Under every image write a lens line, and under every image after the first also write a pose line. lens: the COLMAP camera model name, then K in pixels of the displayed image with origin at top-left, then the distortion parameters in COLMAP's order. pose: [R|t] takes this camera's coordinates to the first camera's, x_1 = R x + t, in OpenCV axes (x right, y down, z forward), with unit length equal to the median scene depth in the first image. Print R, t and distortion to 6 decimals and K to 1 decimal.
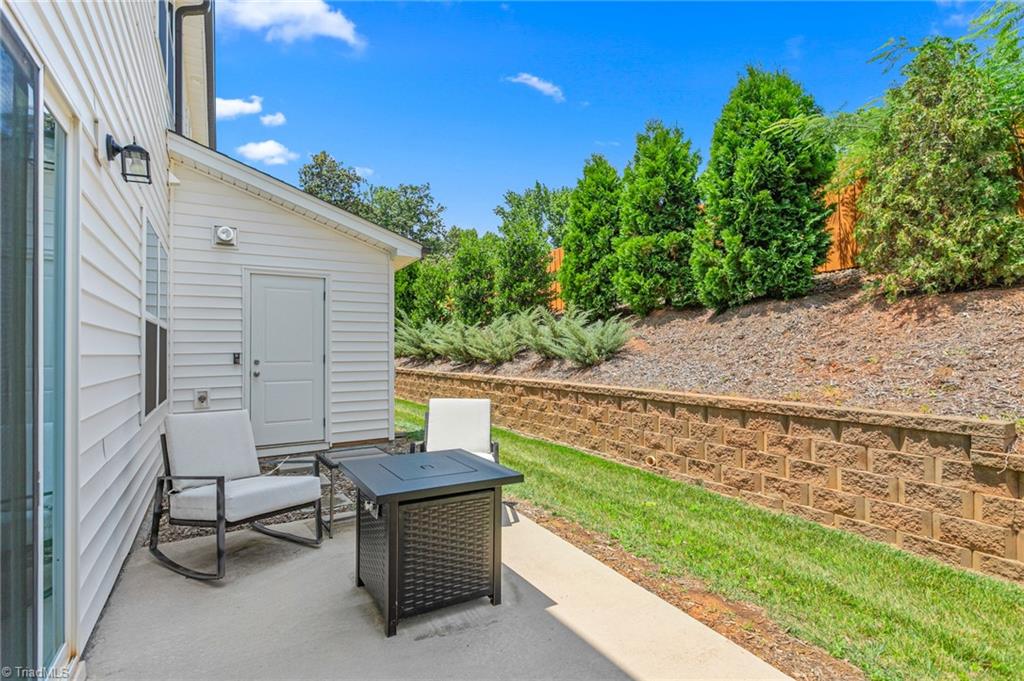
lens RADIAL K [[494.2, 0, 514.5], [0, 494.2, 342.8], [0, 0, 1]] dist [0.015246, 0.000986]
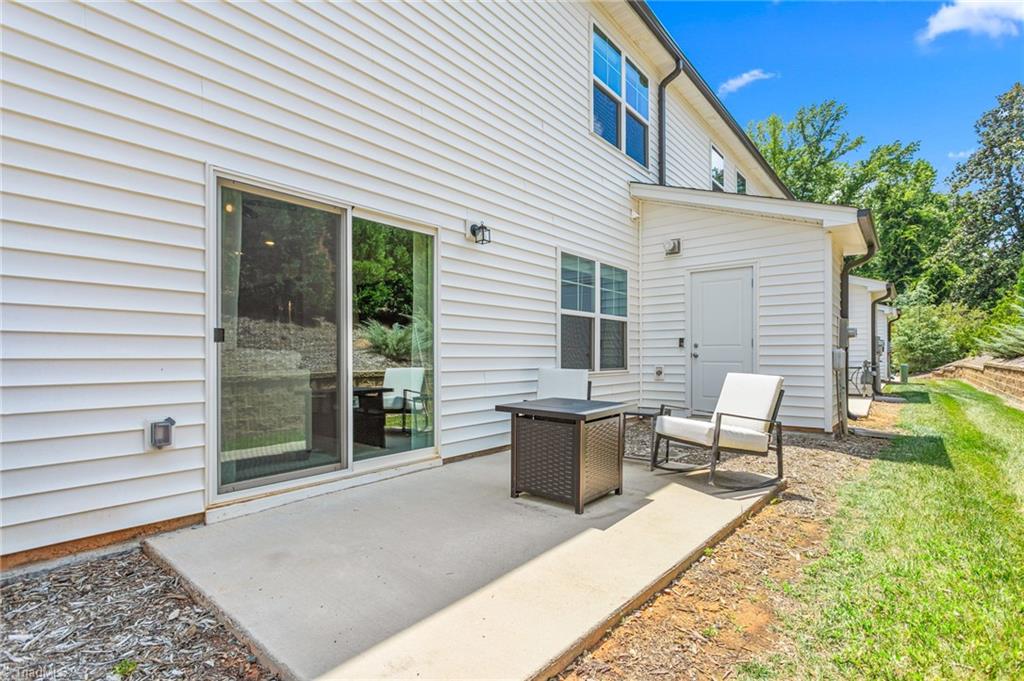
lens RADIAL K [[494.2, 0, 516.0], [0, 494.2, 344.2], [0, 0, 1]] dist [0.015246, 0.000986]
pose [[0.342512, -0.014677, -0.939399, 0.794314], [0.011214, 0.999871, -0.011533, 0.077240], [0.939447, -0.006584, 0.342632, 0.303576]]
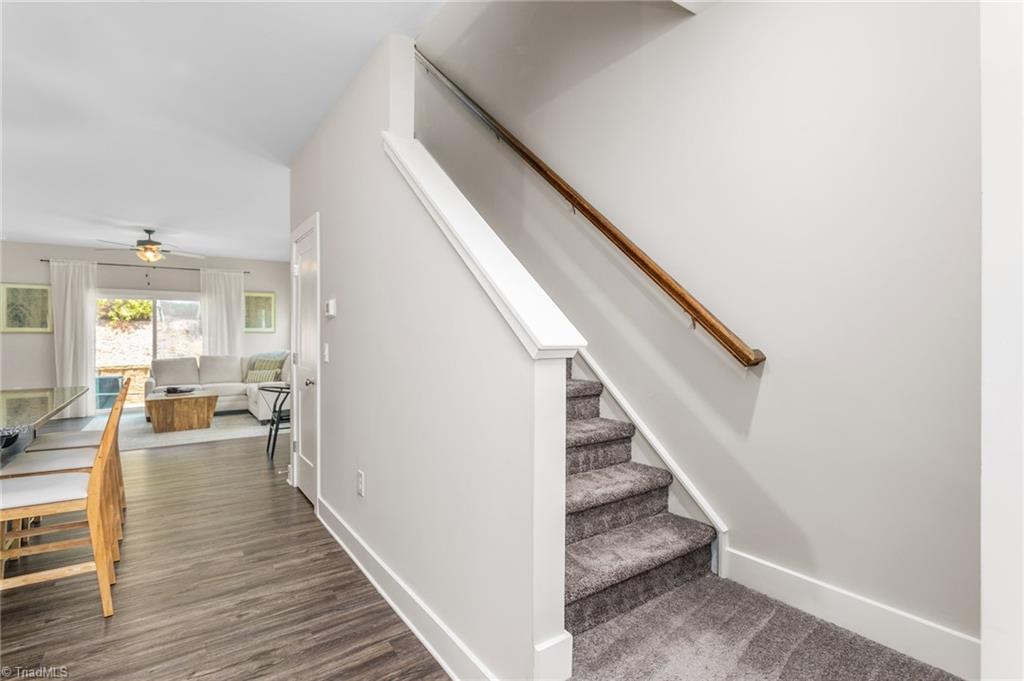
lens RADIAL K [[494.2, 0, 510.6], [0, 494.2, 343.0], [0, 0, 1]] dist [0.015246, 0.000986]
pose [[-0.059976, -0.000972, 0.998199, -1.811365], [-0.014117, 0.999900, 0.000125, -0.014808], [-0.998100, -0.014084, -0.059984, -0.795914]]
